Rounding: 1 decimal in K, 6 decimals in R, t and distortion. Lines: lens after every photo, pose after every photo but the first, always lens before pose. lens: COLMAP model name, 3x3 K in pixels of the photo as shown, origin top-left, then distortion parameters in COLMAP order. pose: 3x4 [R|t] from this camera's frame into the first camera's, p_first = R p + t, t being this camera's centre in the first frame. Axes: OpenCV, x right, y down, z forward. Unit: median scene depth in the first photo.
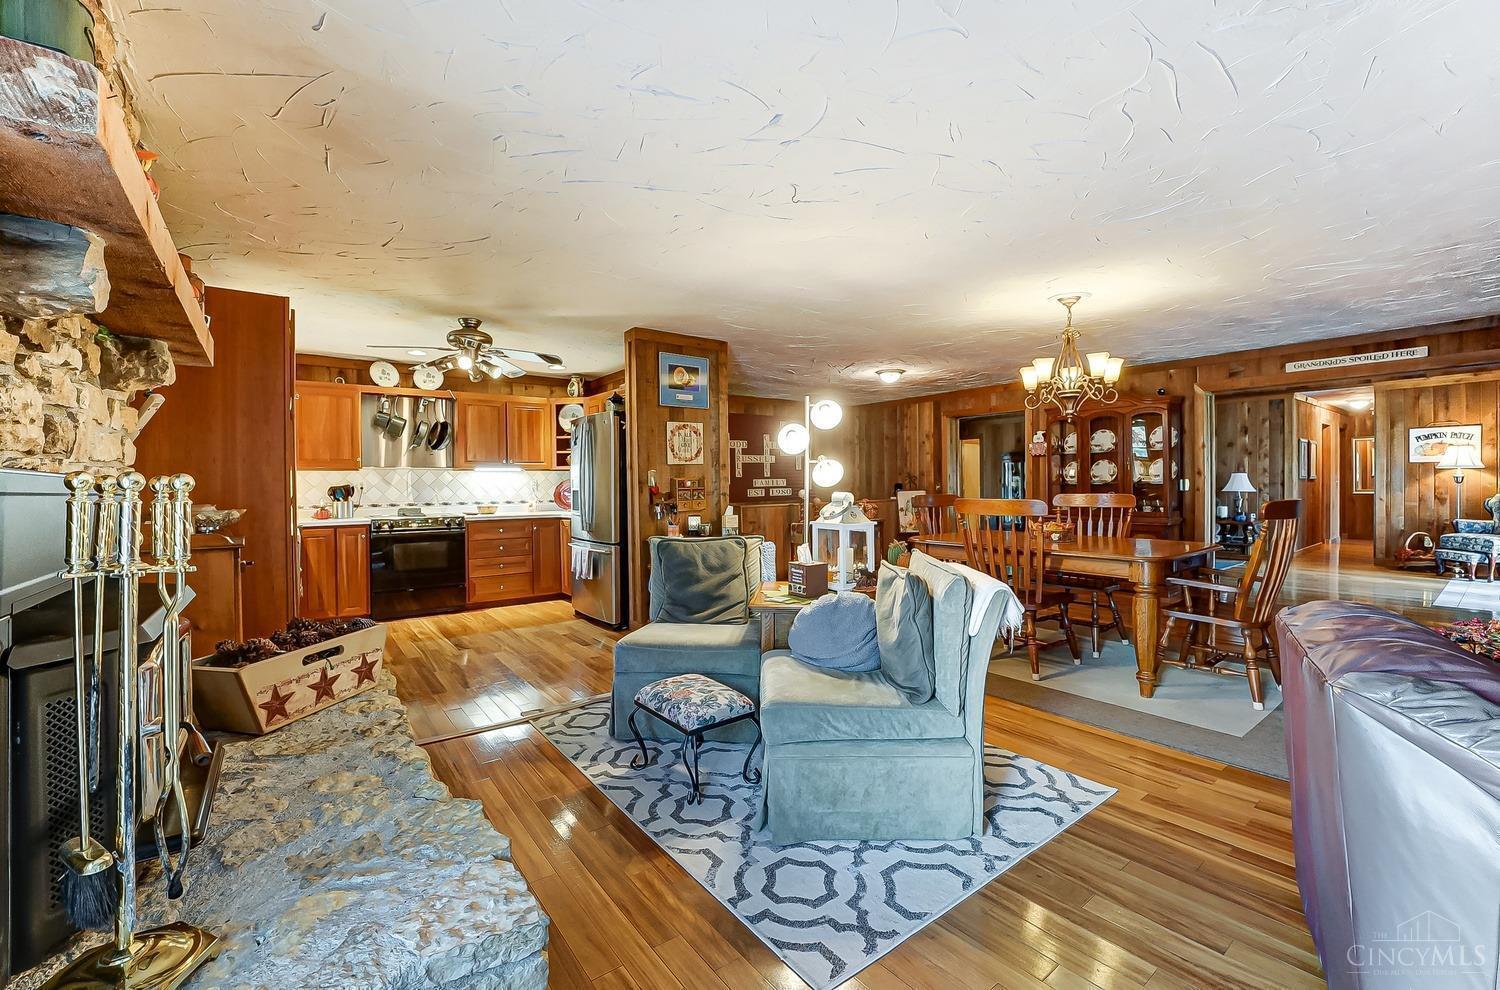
lens RADIAL K [[619.0, 0, 755.7], [0, 619.0, 491.6], [0, 0, 1]] dist [-0.020774, -0.000027]
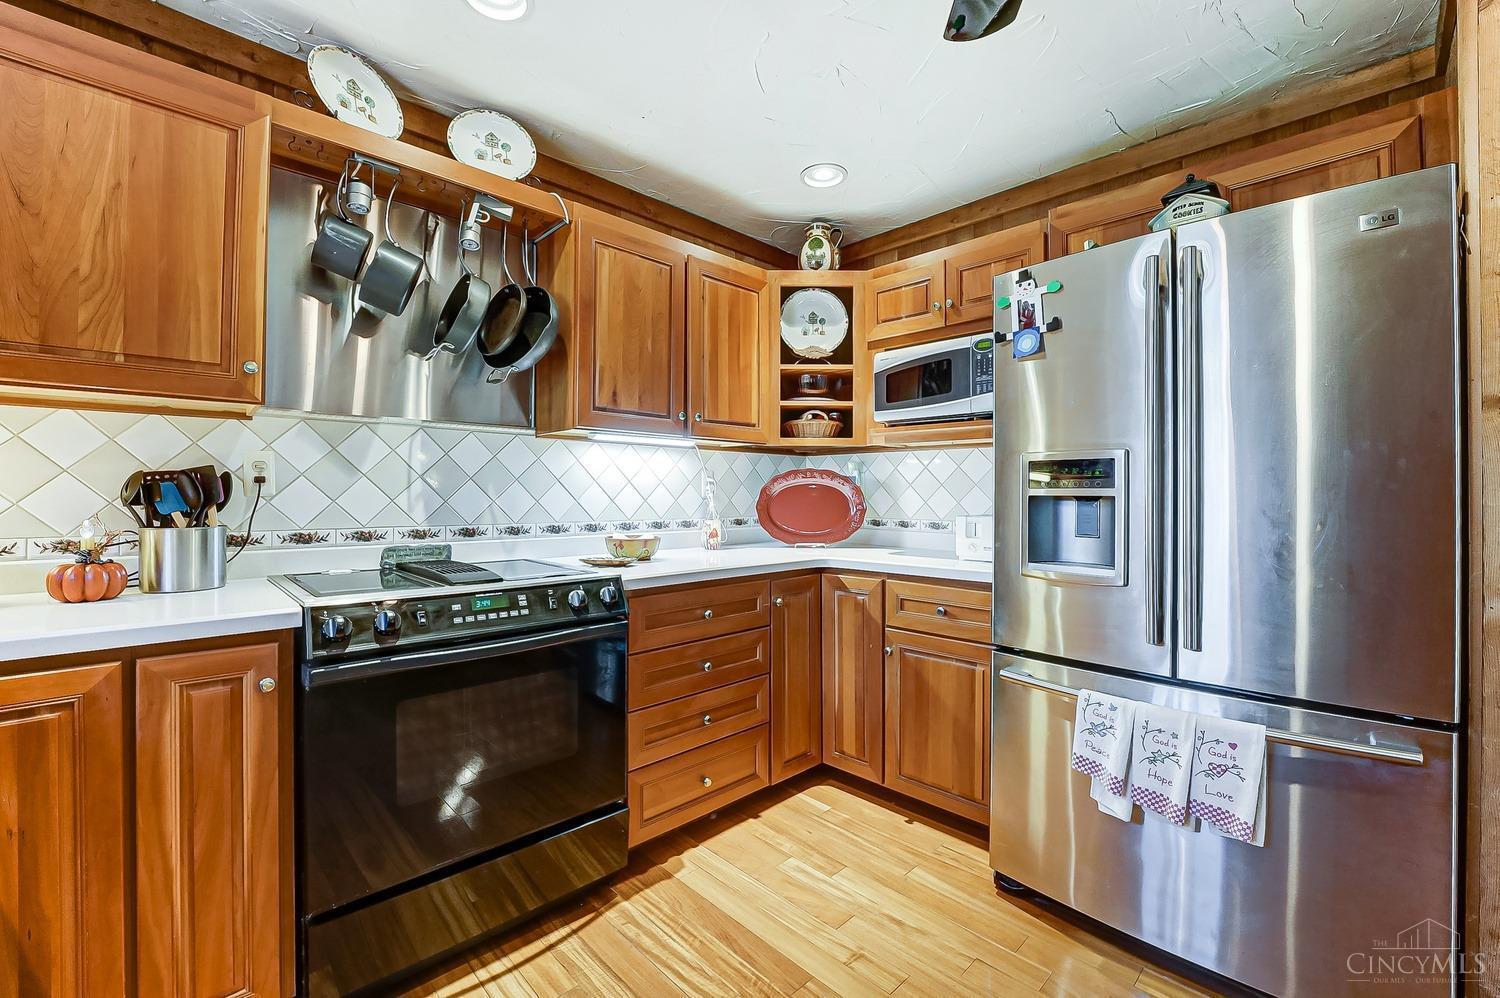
lens RADIAL K [[613.8, 0, 745.5], [0, 613.8, 490.8], [0, 0, 1]] dist [-0.013992, -0.000122]
pose [[0.992760, 0.014159, 0.119280, -0.485416], [-0.011799, 0.999721, -0.020470, 0.002933], [-0.119537, 0.018915, 0.992650, 0.744113]]
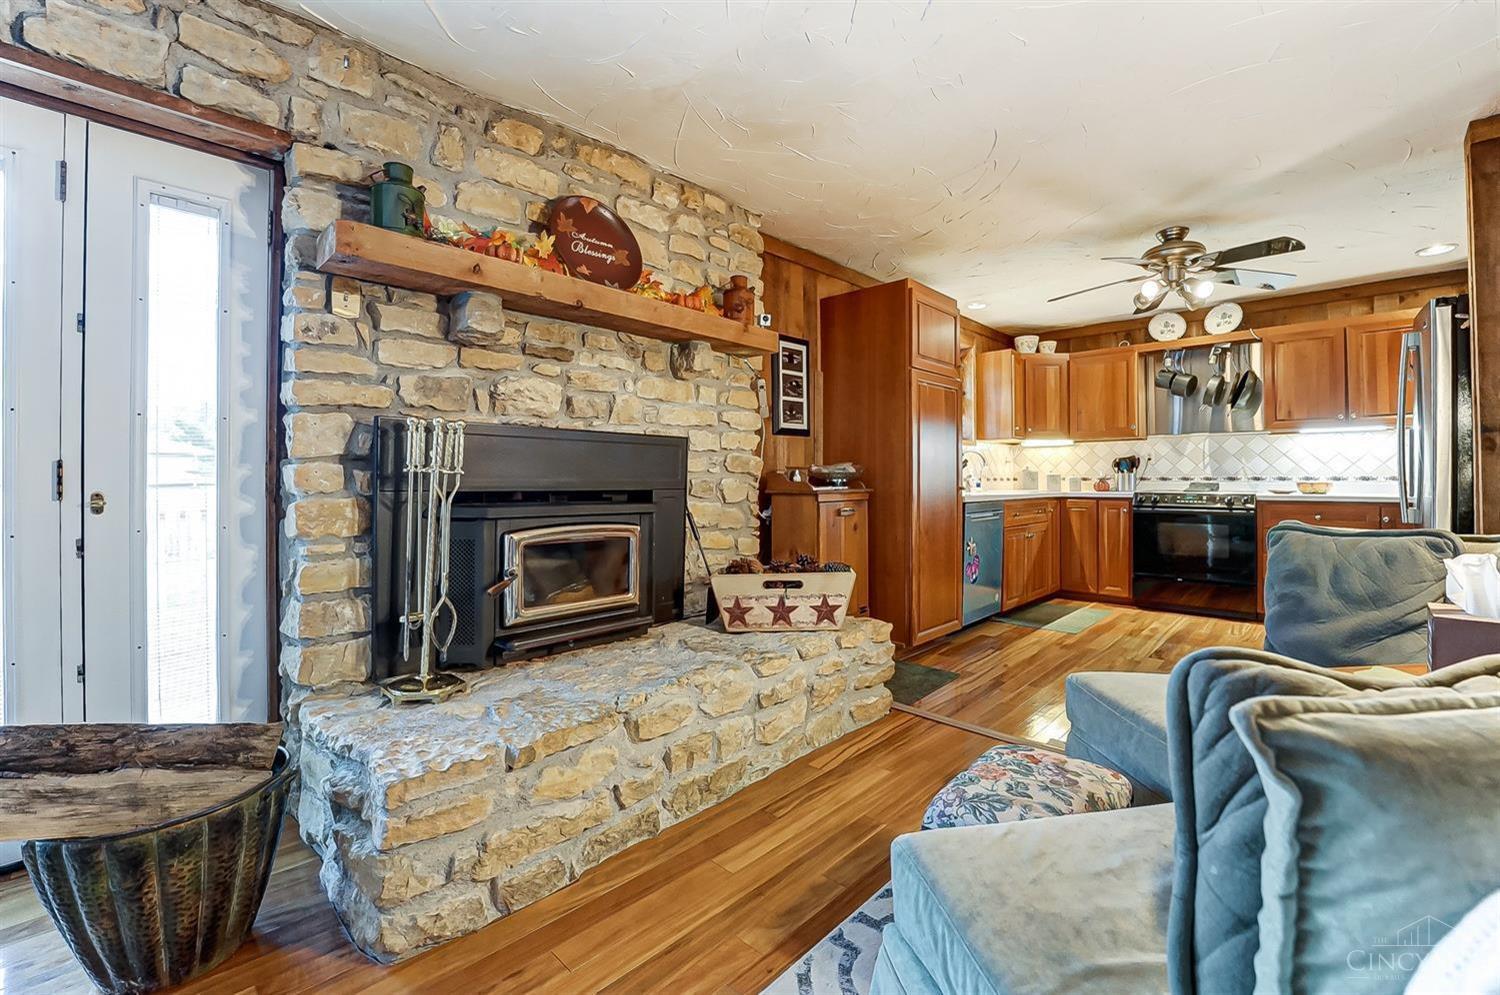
lens RADIAL K [[626.4, 0, 745.8], [0, 626.4, 474.3], [0, 0, 1]] dist [-0.021599, -0.000038]
pose [[0.155333, 0.001636, -0.987861, 0.178772], [-0.009916, 0.999951, 0.000096, 0.024211], [0.987812, 0.009781, 0.155342, 0.300088]]
